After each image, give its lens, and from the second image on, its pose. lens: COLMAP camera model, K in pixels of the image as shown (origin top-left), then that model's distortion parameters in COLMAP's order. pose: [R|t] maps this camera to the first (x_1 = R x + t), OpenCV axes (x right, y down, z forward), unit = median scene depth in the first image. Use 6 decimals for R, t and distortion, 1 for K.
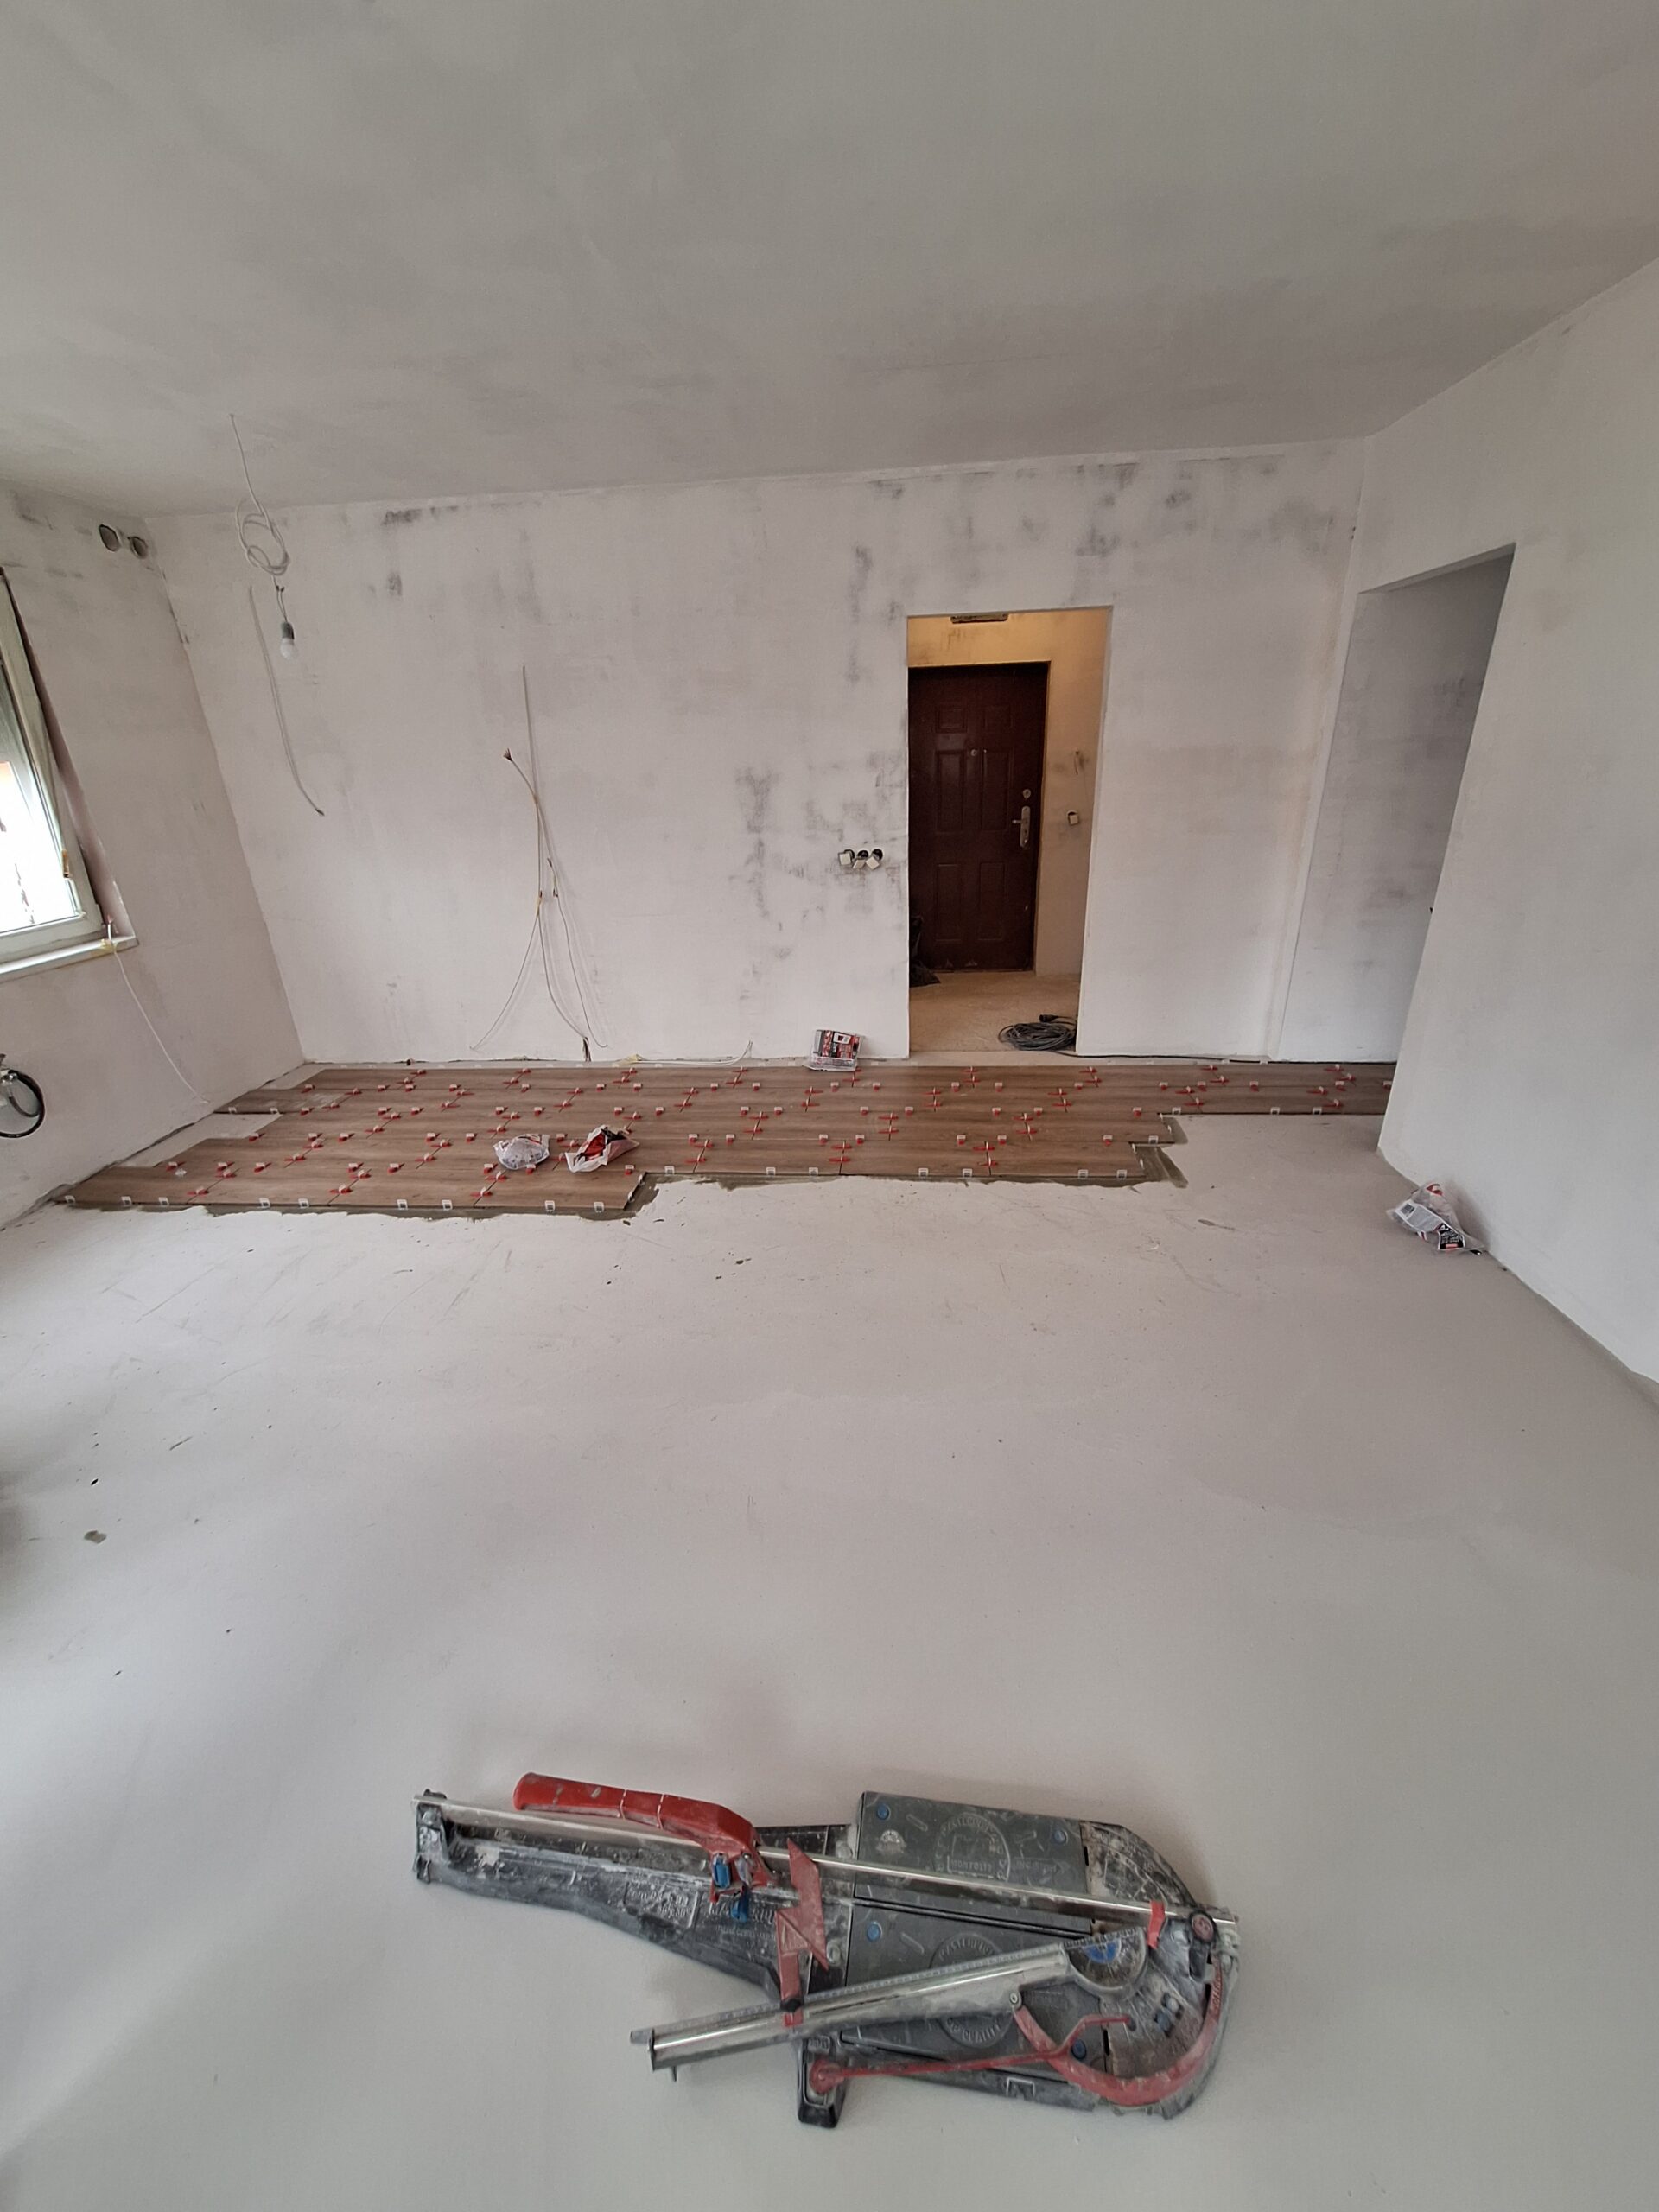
lens RADIAL K [[880.5, 0, 829.5], [0, 880.5, 1106.0], [0, 0, 1]] dist [-0.001194, 0.000019]
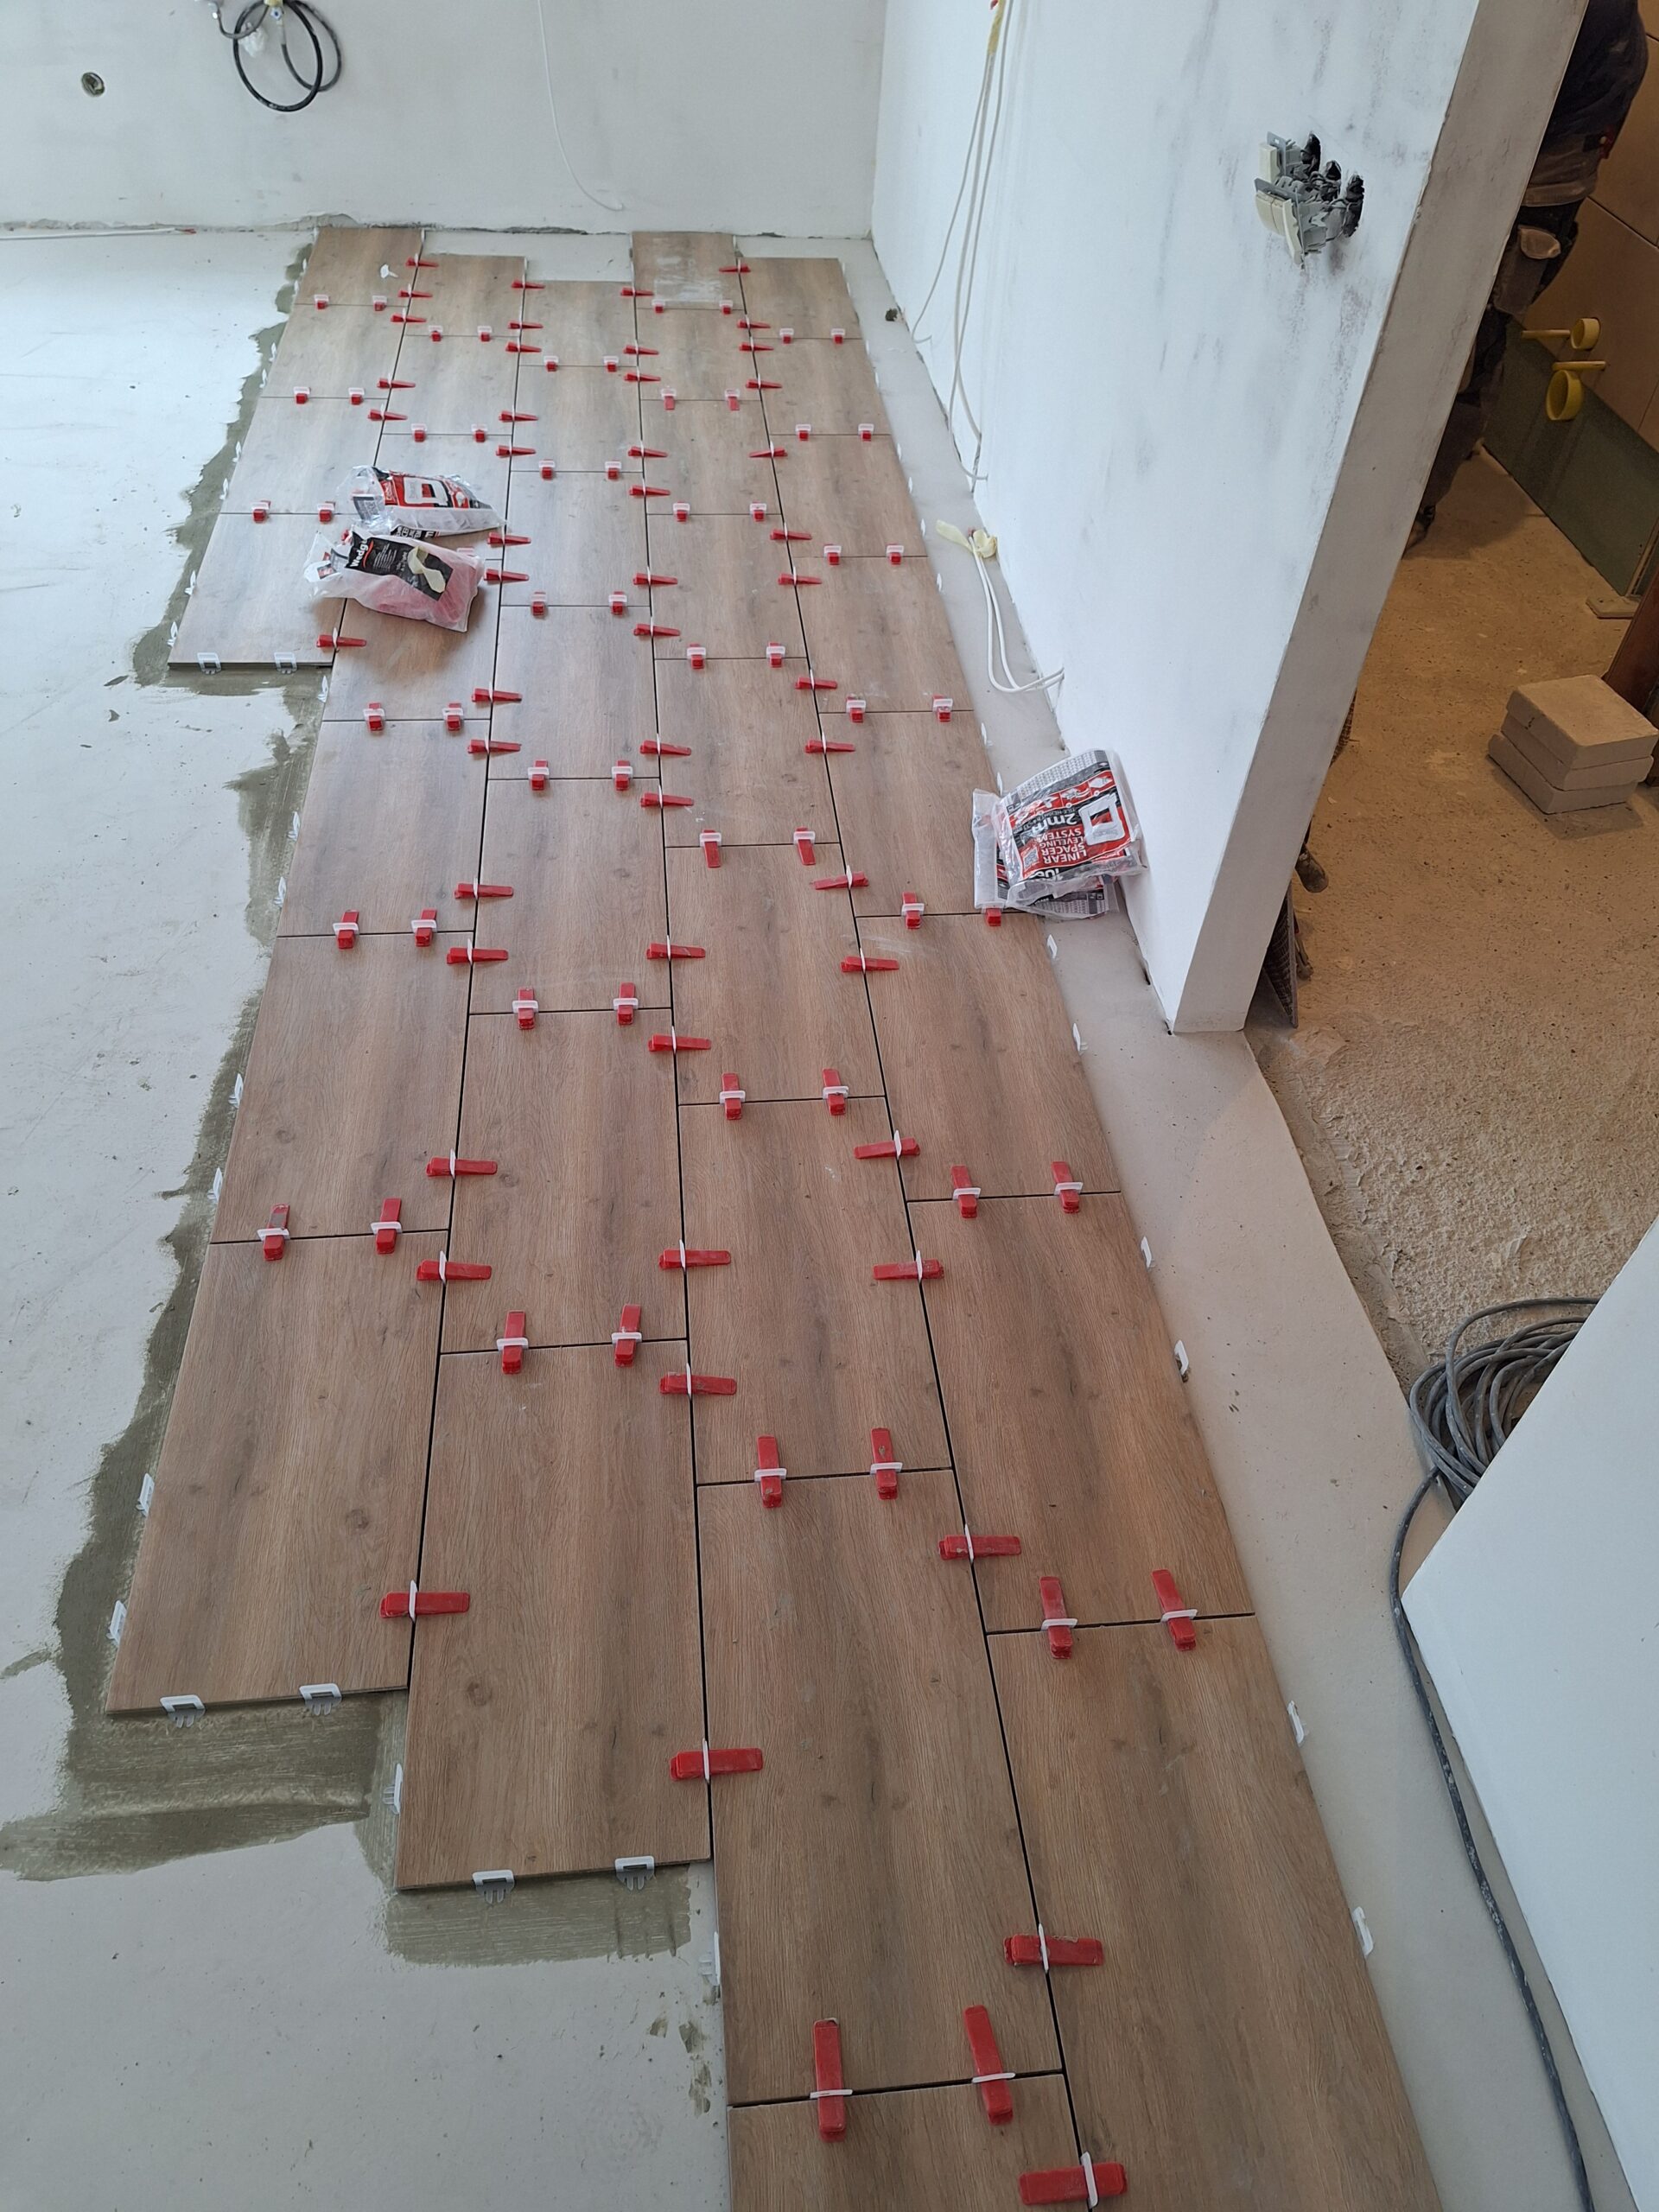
lens RADIAL K [[1518.1, 0, 791.9], [0, 1518.1, 1107.5], [0, 0, 1]] dist [0.131530, -0.176137]
pose [[0.180292, 0.743802, -0.643625, 0.527565], [-0.432055, 0.647728, 0.627516, -0.386175], [0.883642, 0.164945, 0.438144, 0.899377]]
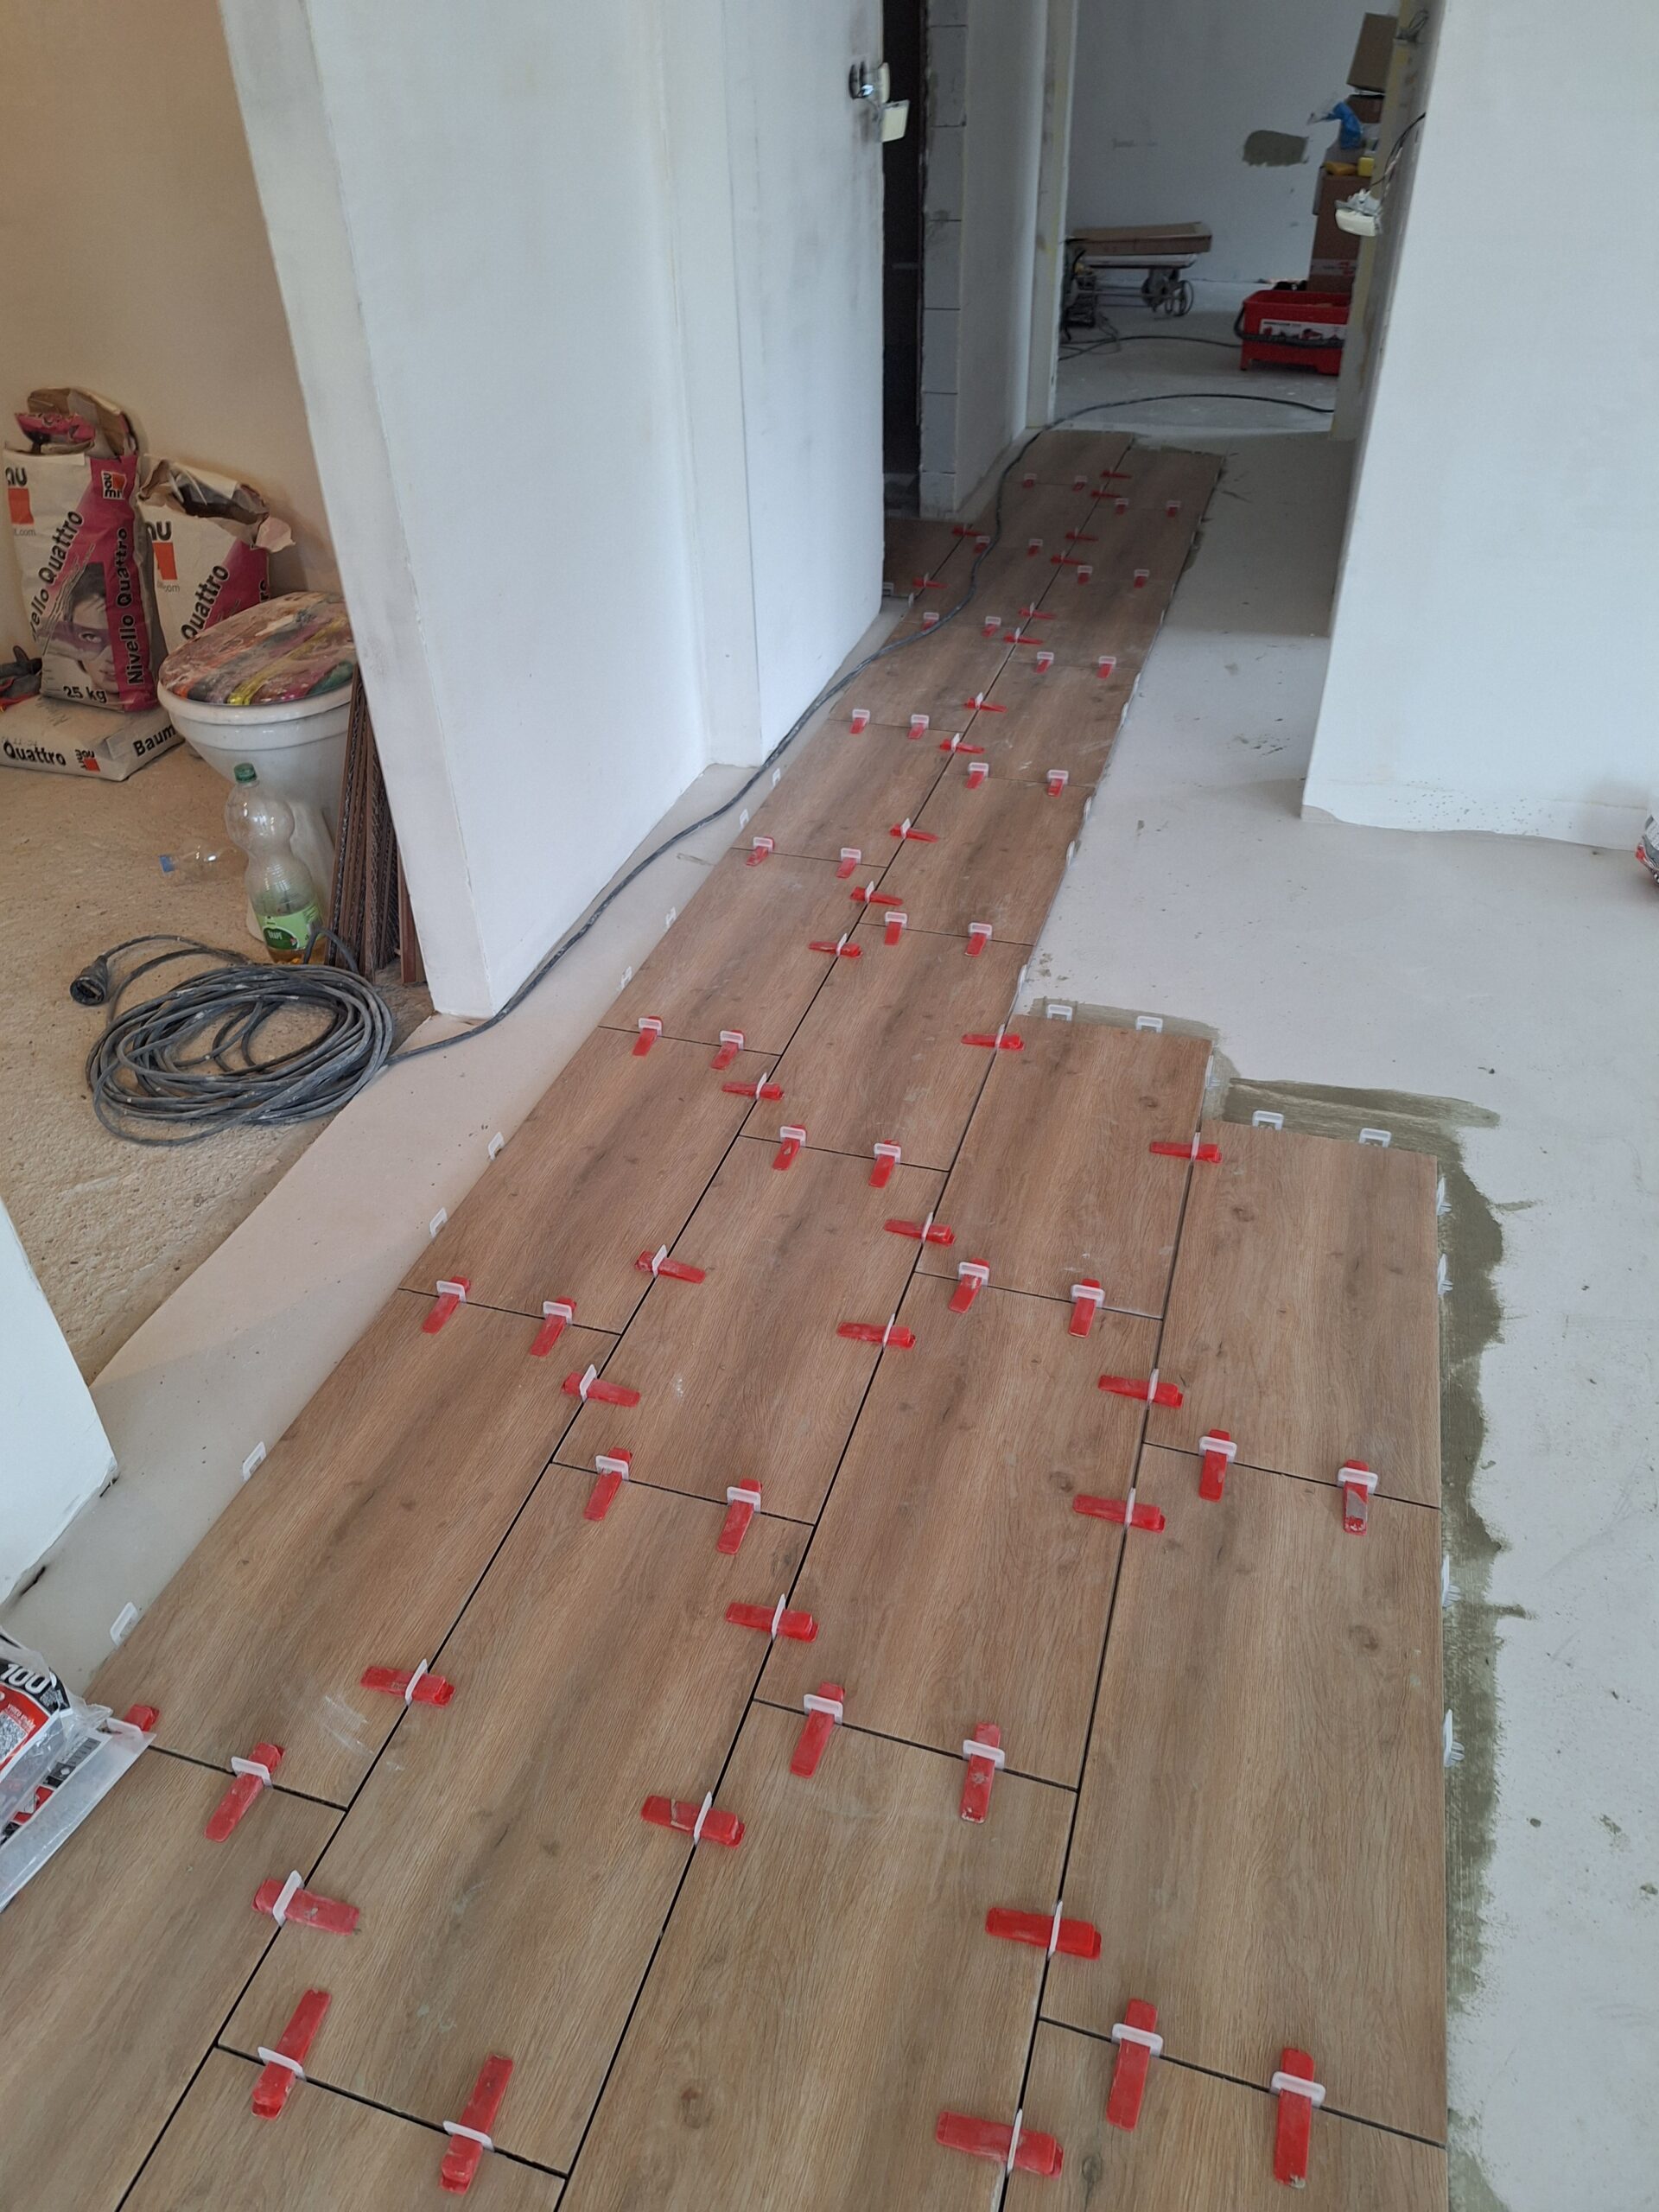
lens RADIAL K [[1518.1, 0, 791.9], [0, 1518.1, 1107.5], [0, 0, 1]] dist [0.131530, -0.176137]
pose [[0.220900, -0.563960, 0.795709, -0.148052], [0.404396, 0.795388, 0.451467, -0.287133], [-0.887506, 0.222052, 0.403764, 0.924382]]
